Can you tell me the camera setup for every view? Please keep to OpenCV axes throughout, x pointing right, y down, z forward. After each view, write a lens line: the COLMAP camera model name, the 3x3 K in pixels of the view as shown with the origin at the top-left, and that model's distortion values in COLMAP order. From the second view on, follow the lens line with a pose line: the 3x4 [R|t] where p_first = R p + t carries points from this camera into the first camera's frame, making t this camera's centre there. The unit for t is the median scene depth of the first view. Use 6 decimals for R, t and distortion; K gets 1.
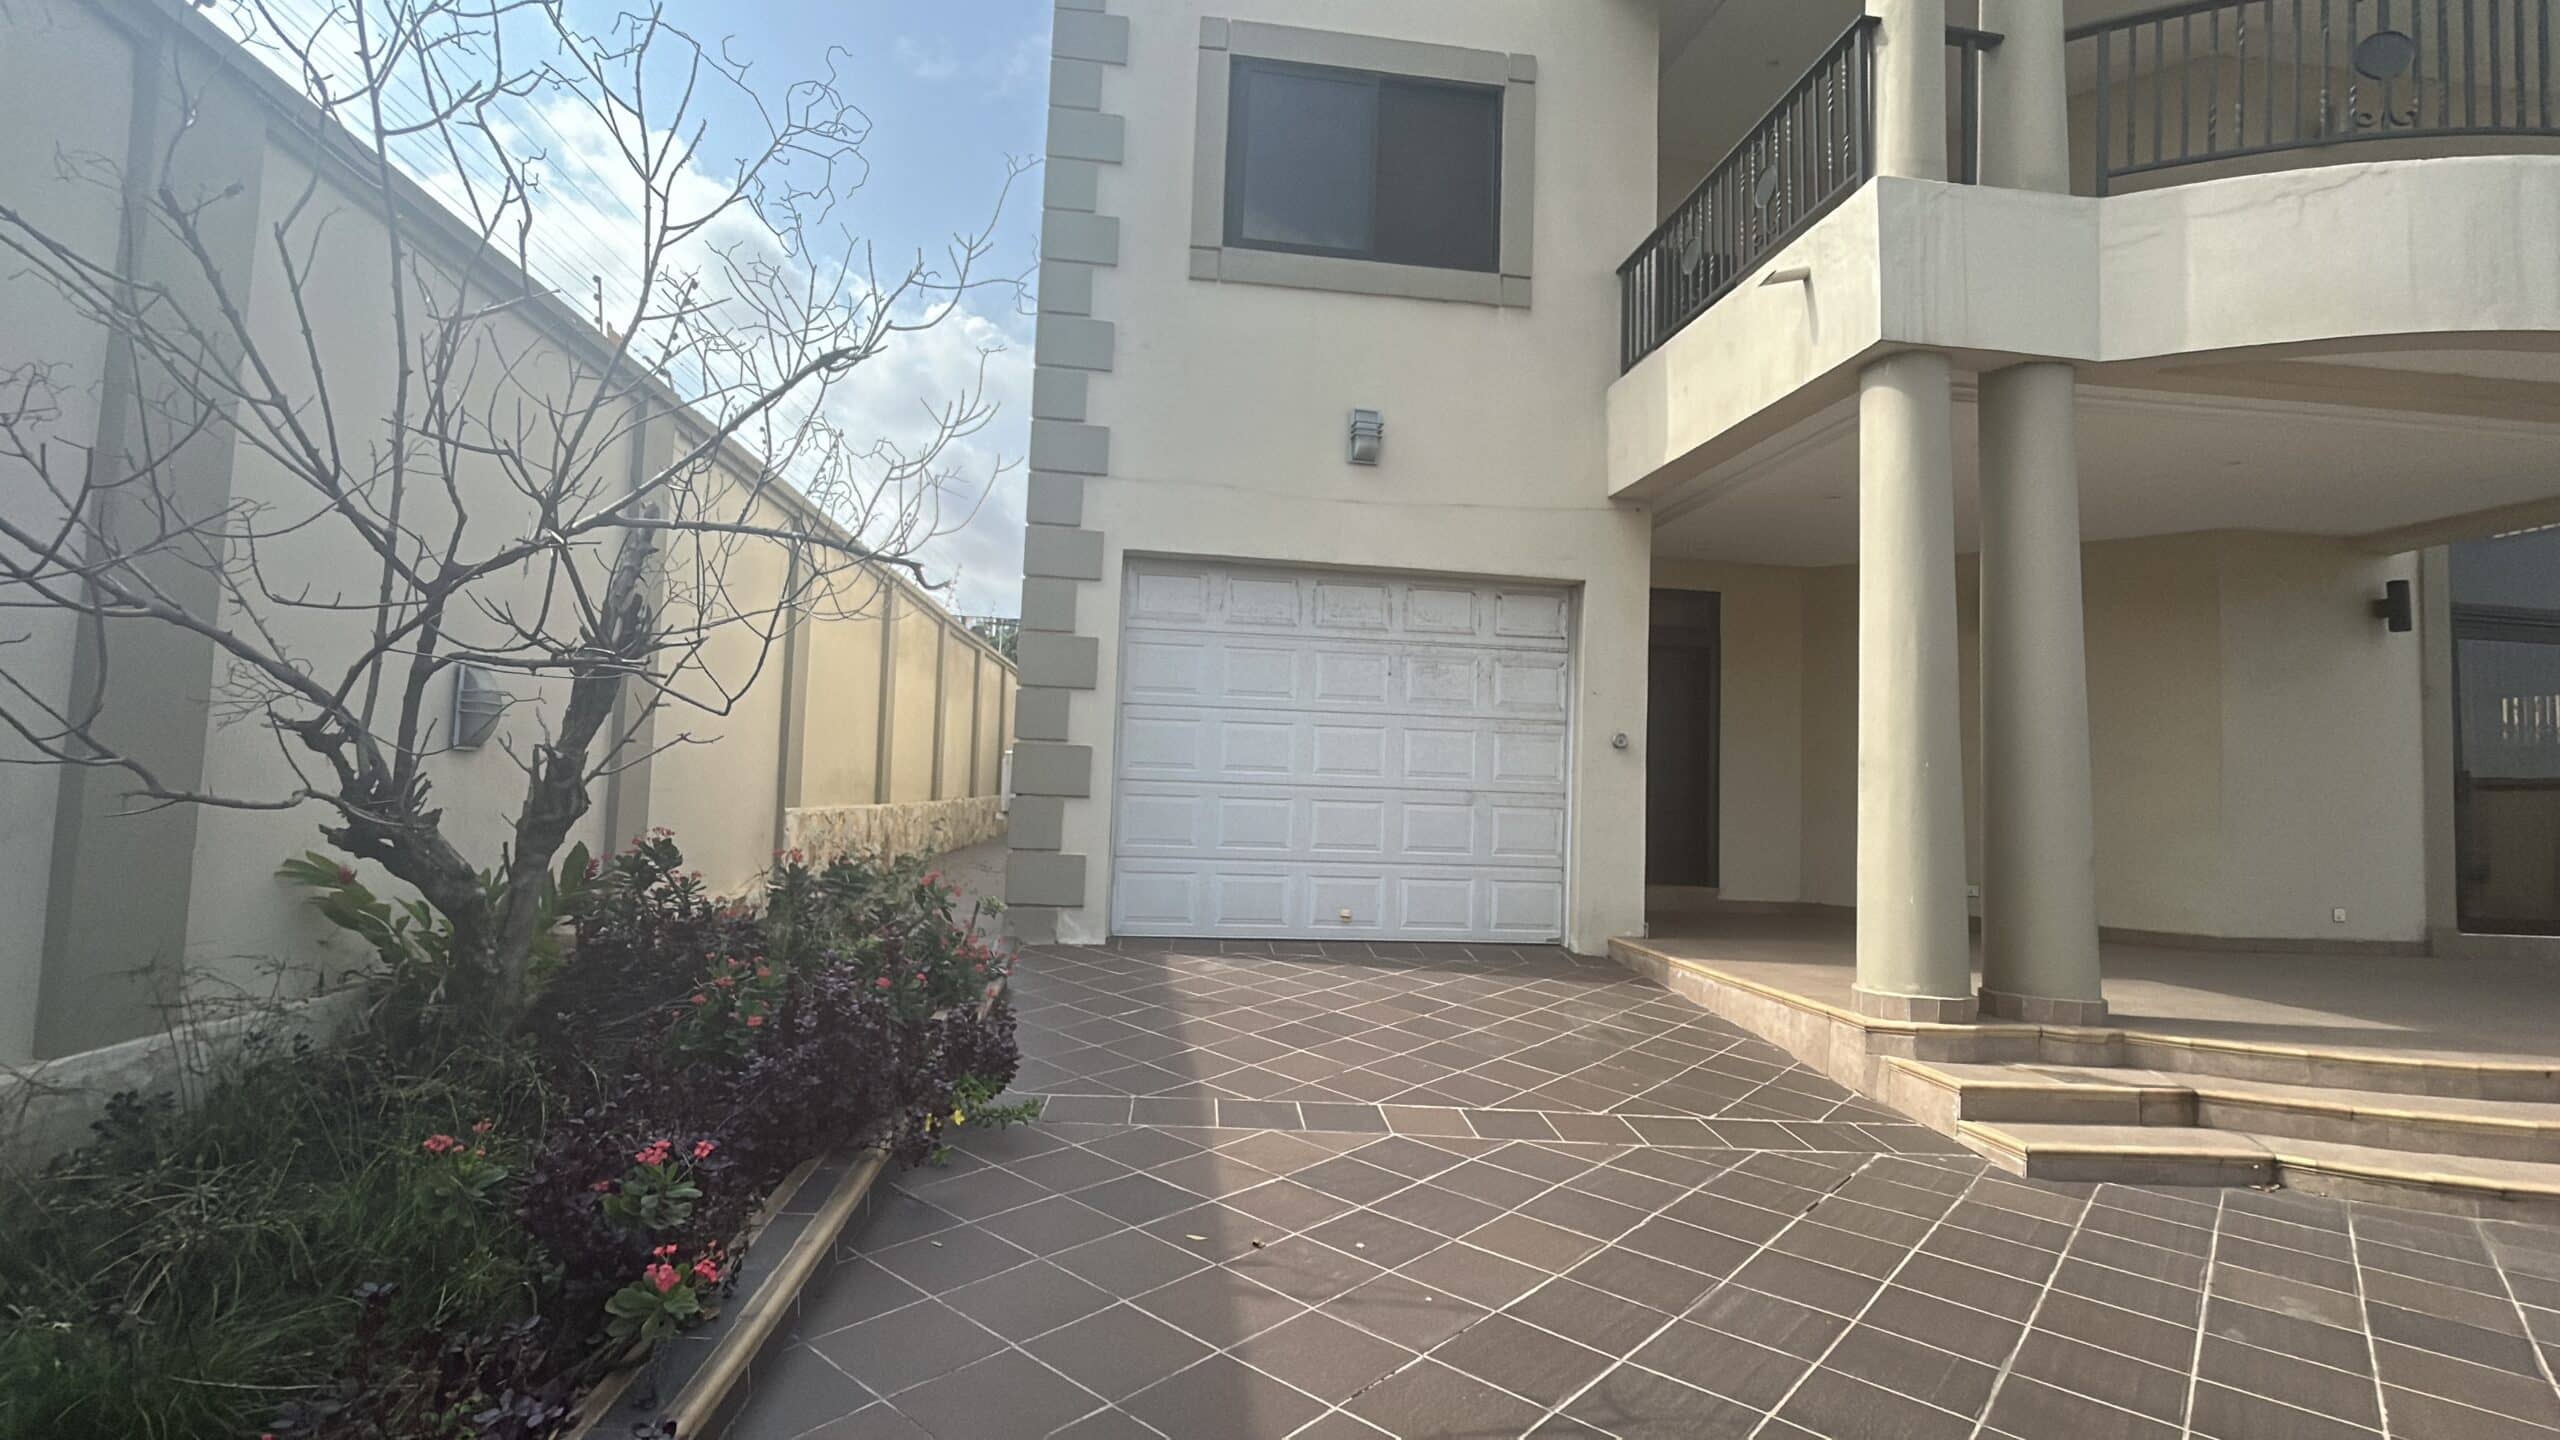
lens RADIAL K [[1155.9, 0, 1268.9], [0, 1155.9, 721.7], [0, 0, 1]] dist [-0.000174, 0.002140]
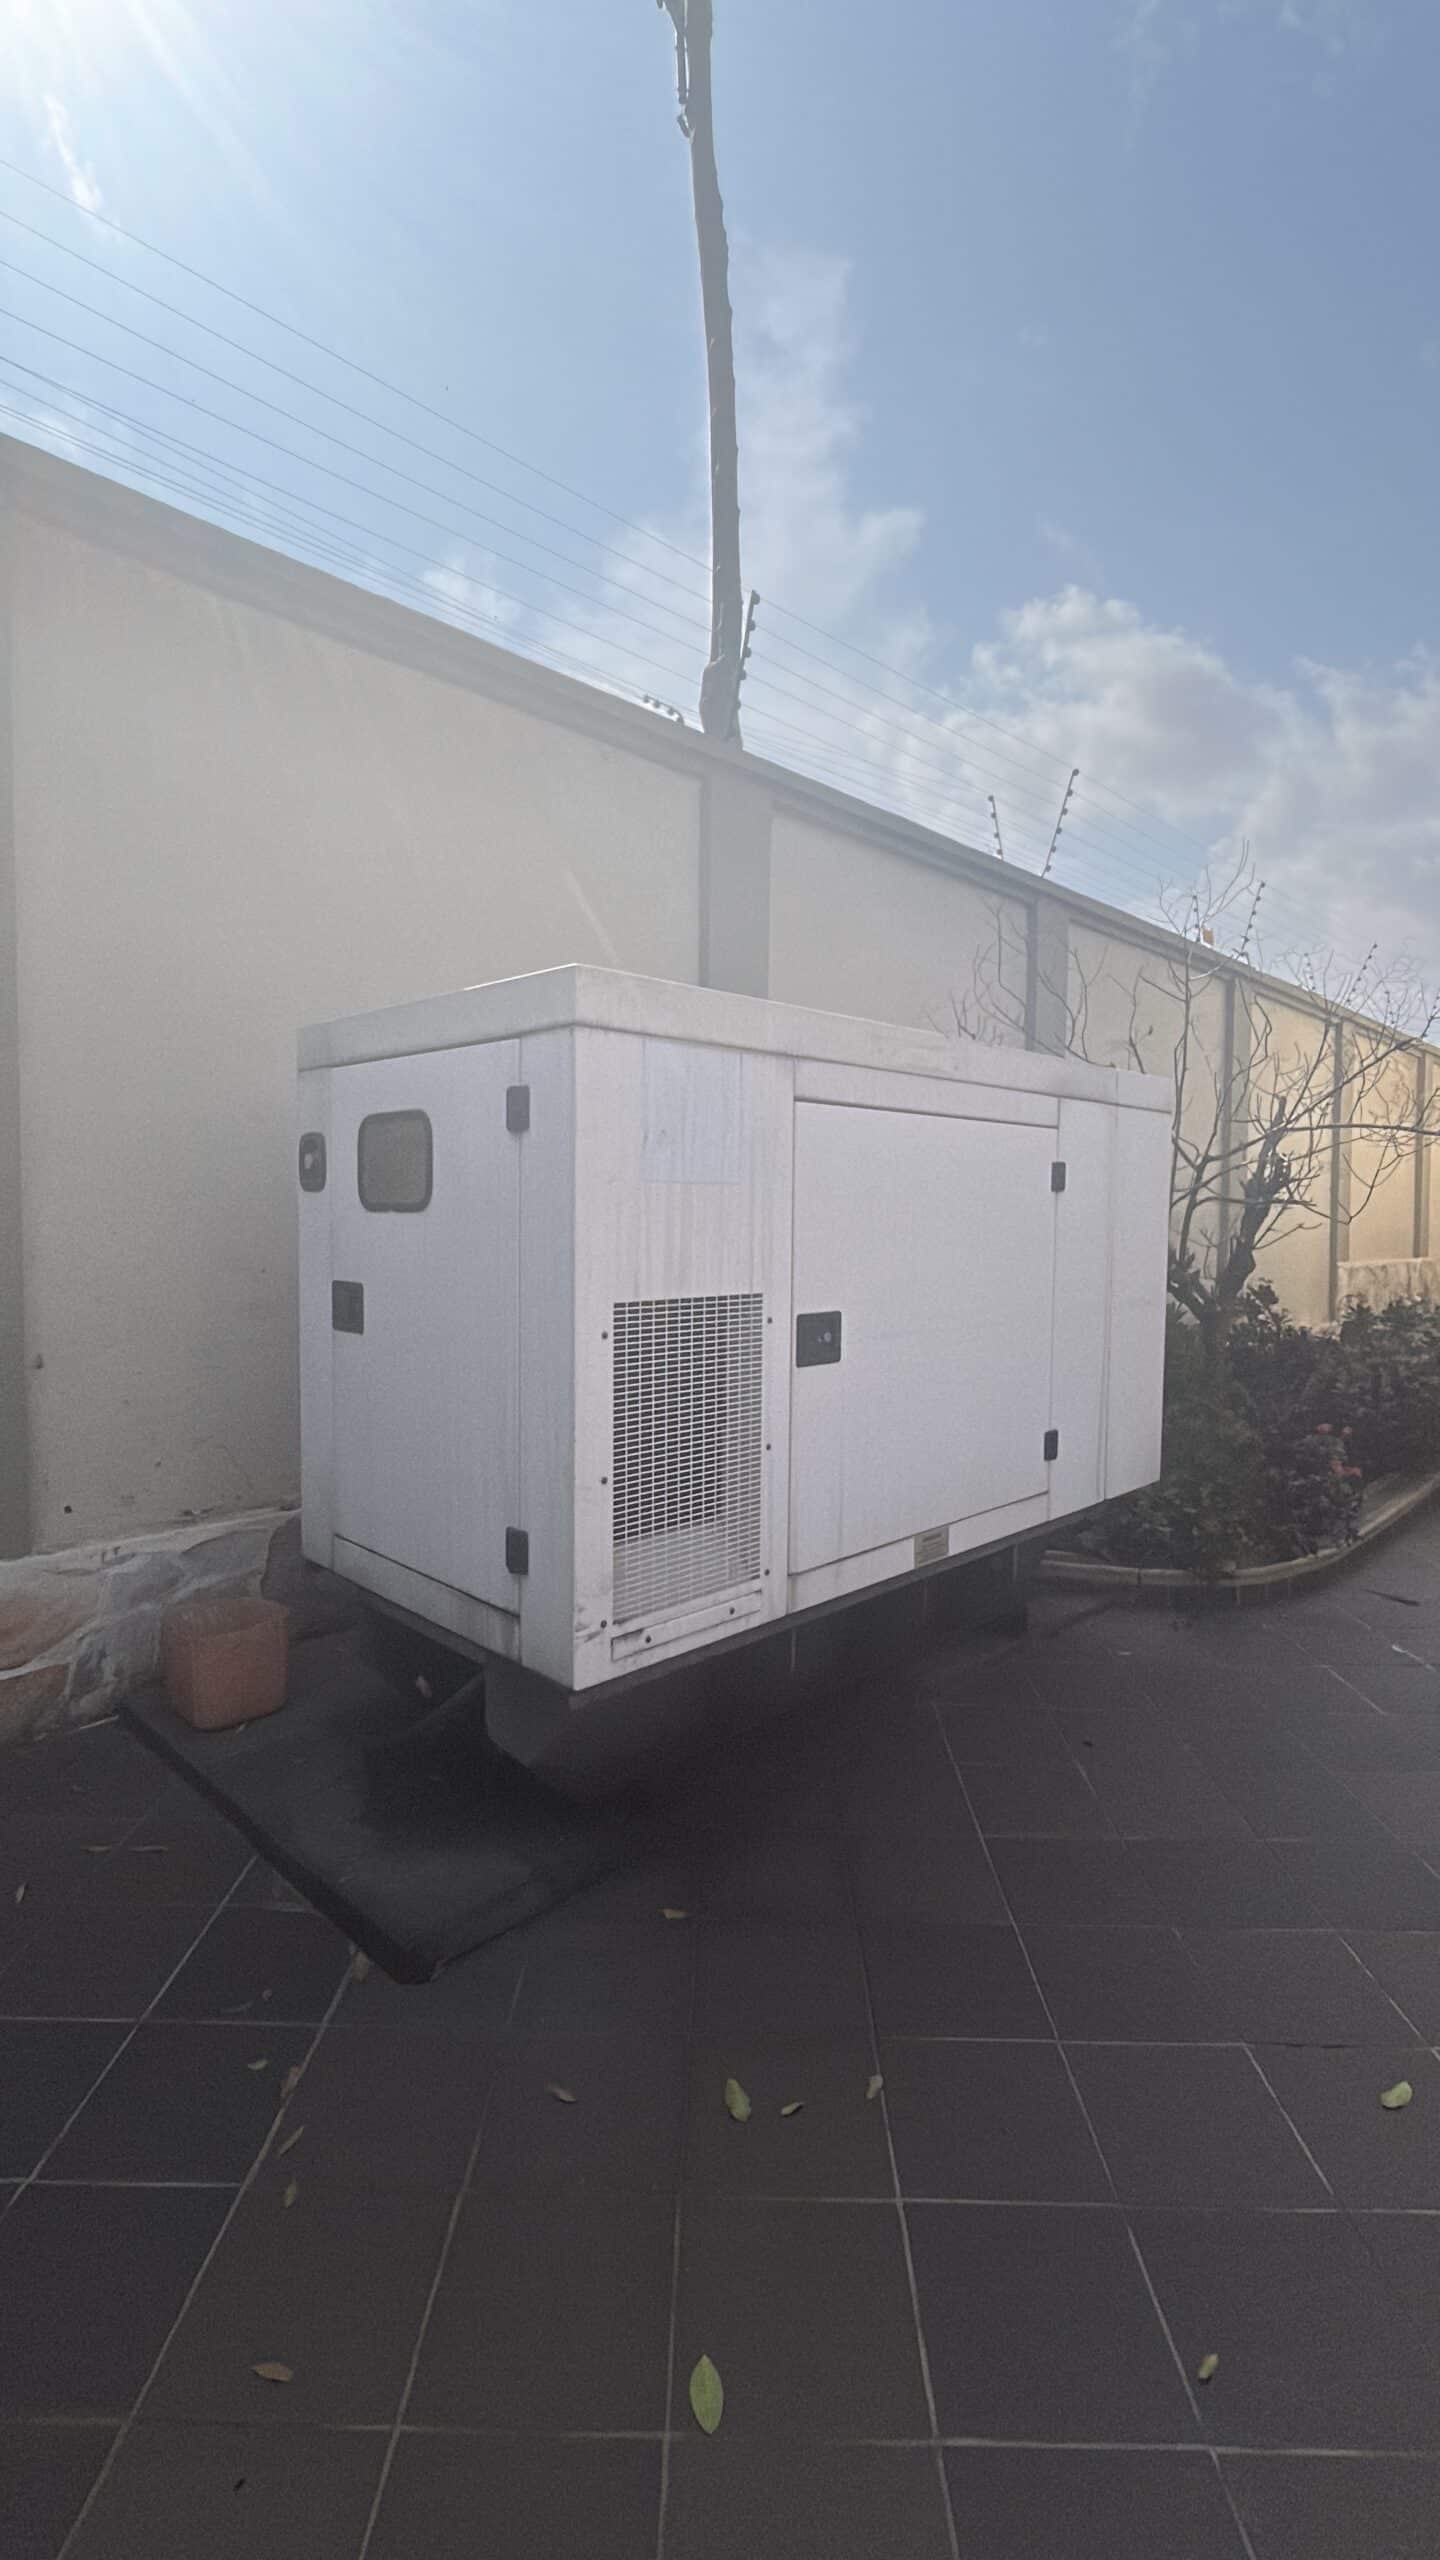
lens RADIAL K [[1155.9, 0, 709.2], [0, 1155.9, 1272.5], [0, 0, 1]] dist [-0.000174, 0.002140]
pose [[0.645834, 0.006049, -0.763454, 0.112168], [0.061208, 0.996340, 0.059673, -0.035443], [0.761021, -0.085268, 0.643099, -0.369001]]
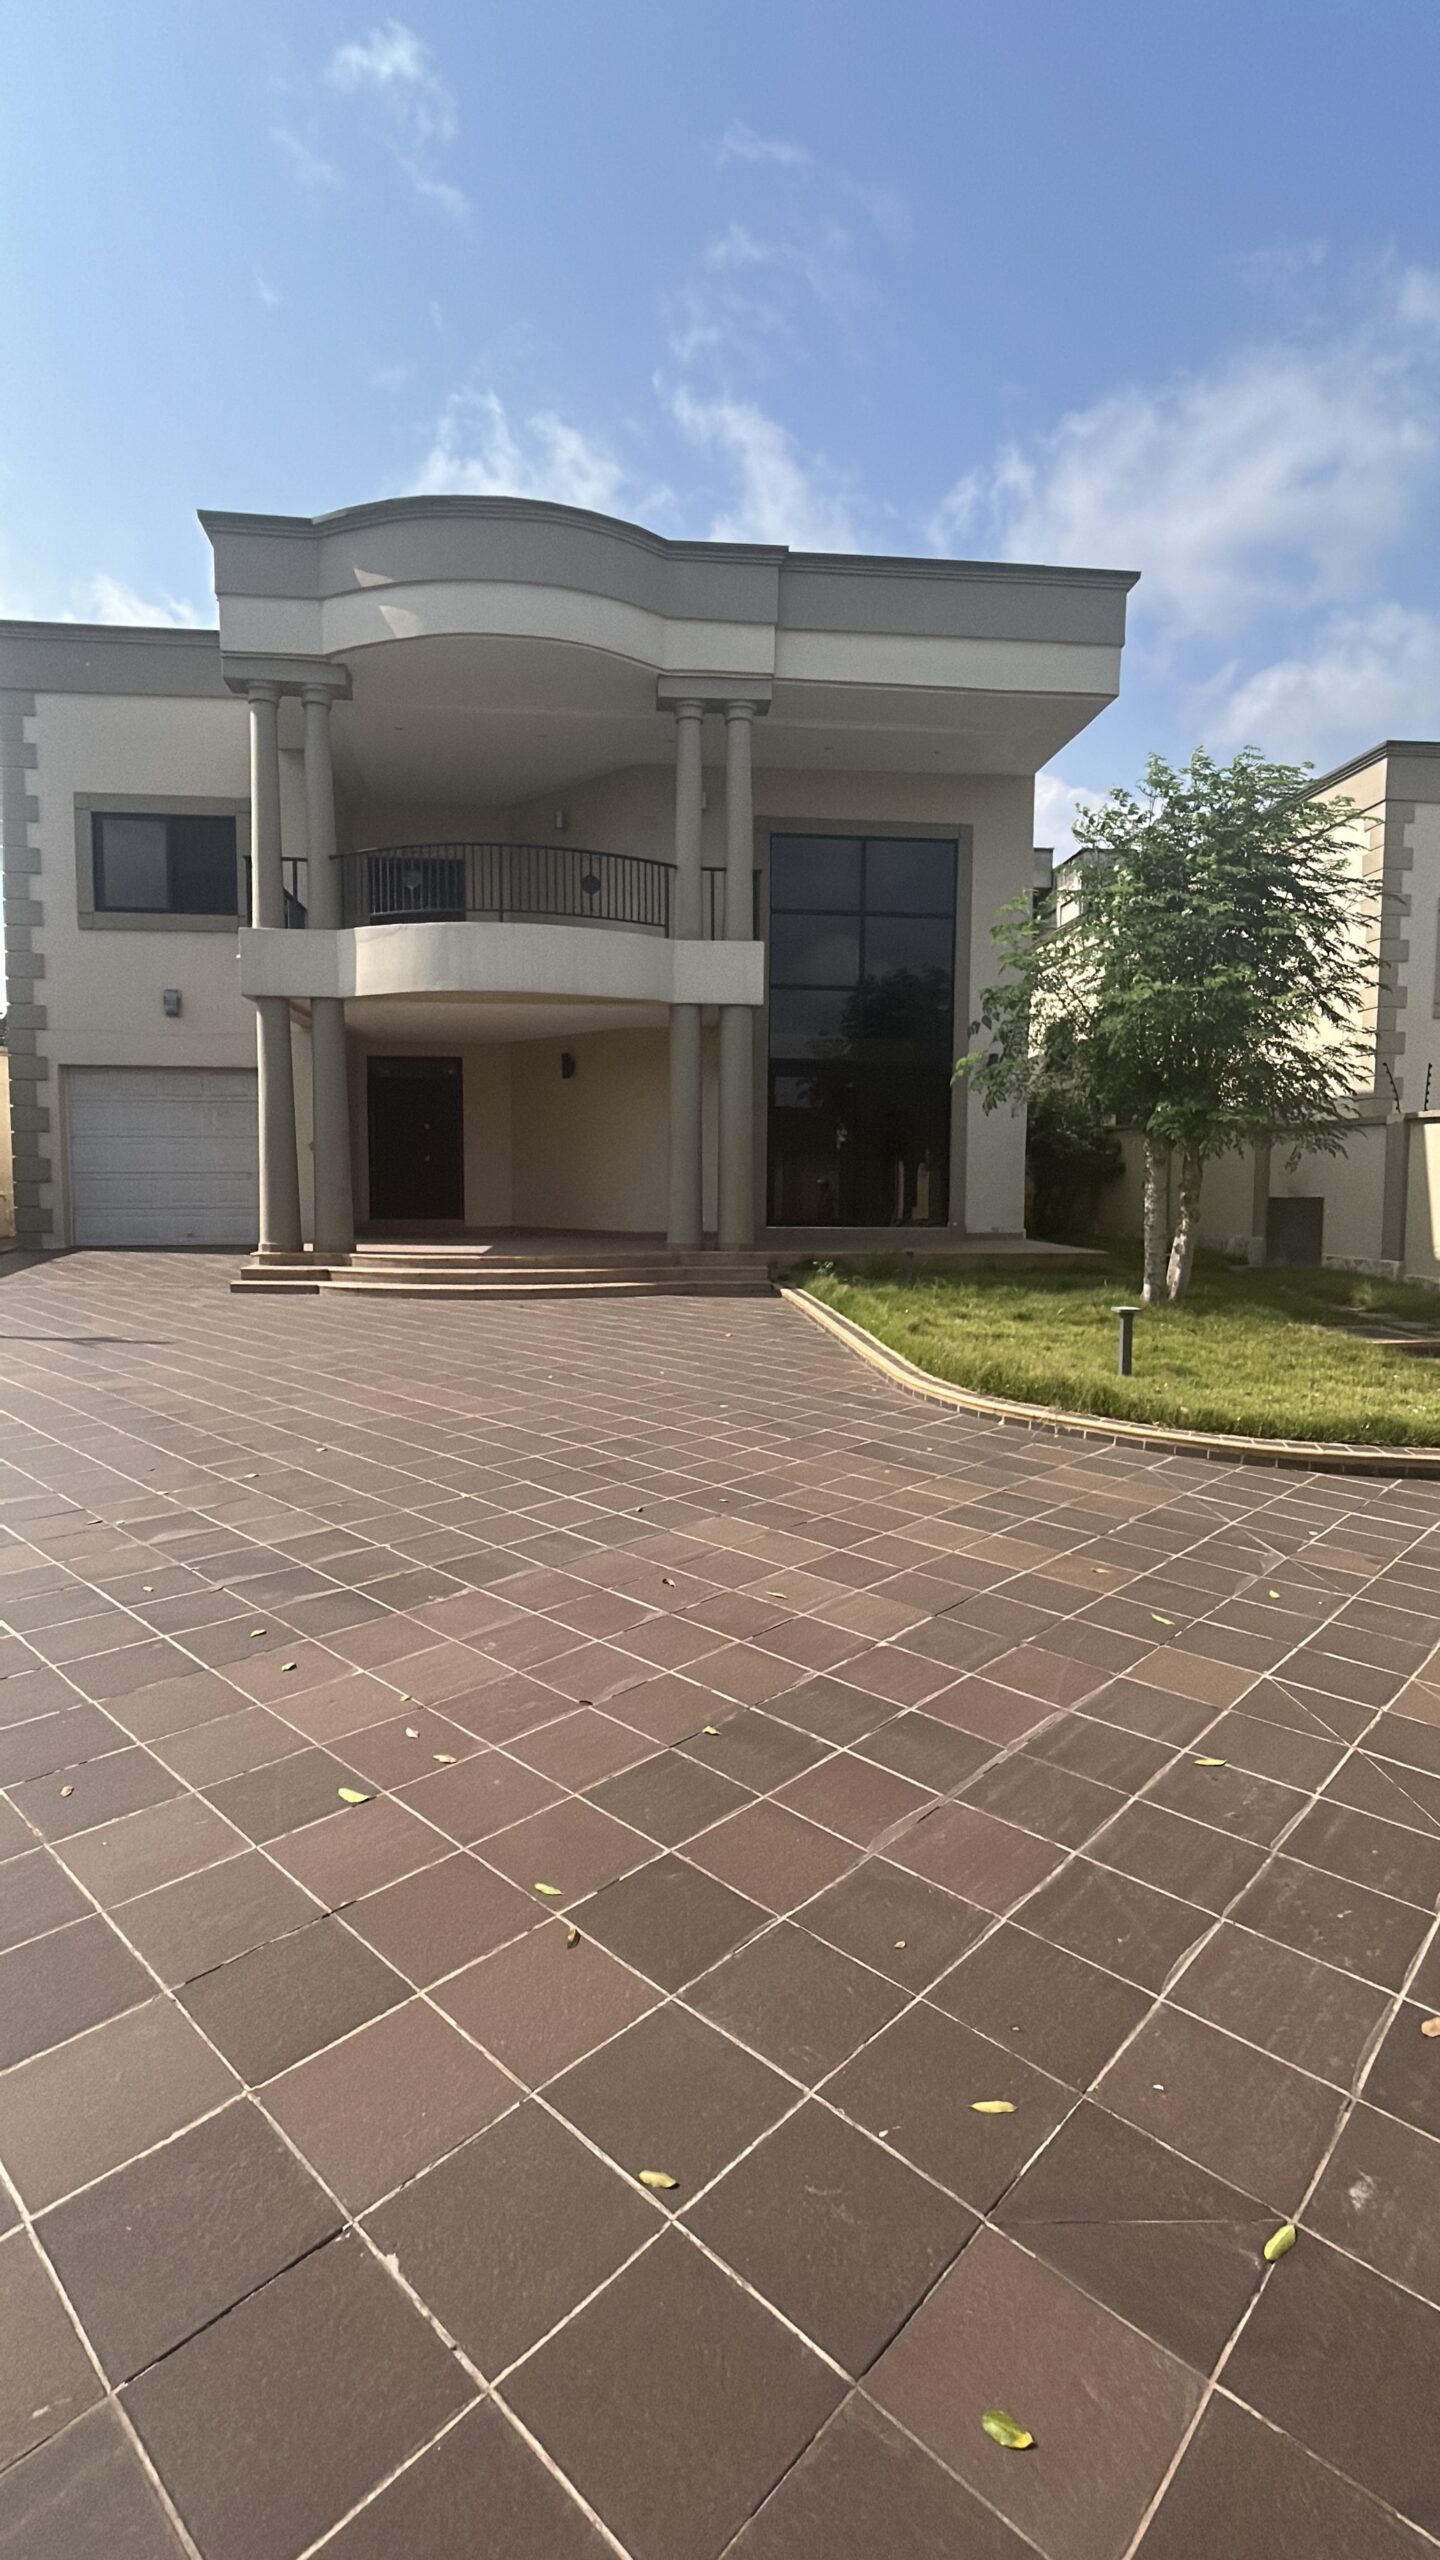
lens RADIAL K [[1155.9, 0, 717.3], [0, 1155.9, 1270.7], [0, 0, 1]] dist [-0.000174, 0.002140]
pose [[0.998930, -0.027623, -0.037083, 1.154400], [0.032676, 0.989119, 0.143440, -0.038674], [0.032717, -0.144498, 0.988964, -1.117777]]
